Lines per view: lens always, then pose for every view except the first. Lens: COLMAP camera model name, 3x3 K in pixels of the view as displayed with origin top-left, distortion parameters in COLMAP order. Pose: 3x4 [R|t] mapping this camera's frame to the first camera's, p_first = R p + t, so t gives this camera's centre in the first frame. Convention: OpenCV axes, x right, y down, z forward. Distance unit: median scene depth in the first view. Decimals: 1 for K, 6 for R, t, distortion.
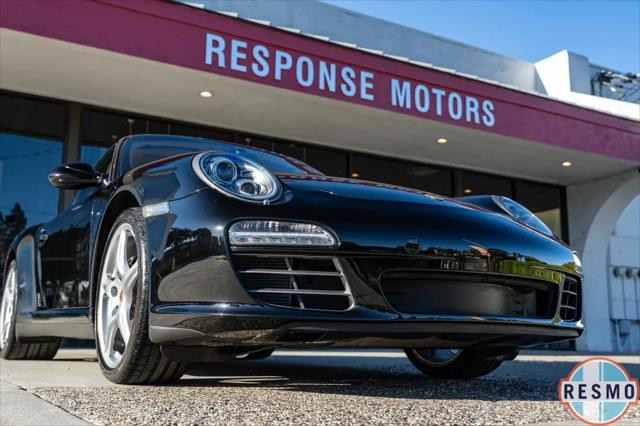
lens RADIAL K [[715.1, 0, 330.8], [0, 715.1, 213.1], [0, 0, 1]] dist [0.008341, -0.003436]
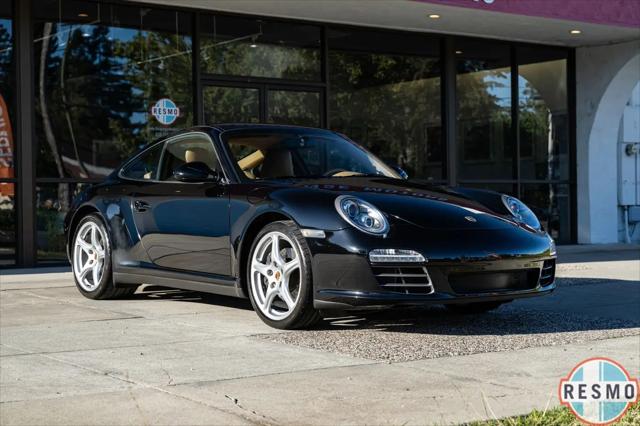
lens RADIAL K [[1401.7, 0, 320.0], [0, 1401.7, 213.0], [0, 0, 1]] dist [0.058795, -0.017619]
pose [[0.992741, -0.019672, 0.118653, -0.626459], [-0.006193, 0.976864, 0.213773, -0.772613], [-0.120113, -0.212956, 0.969651, -2.260011]]
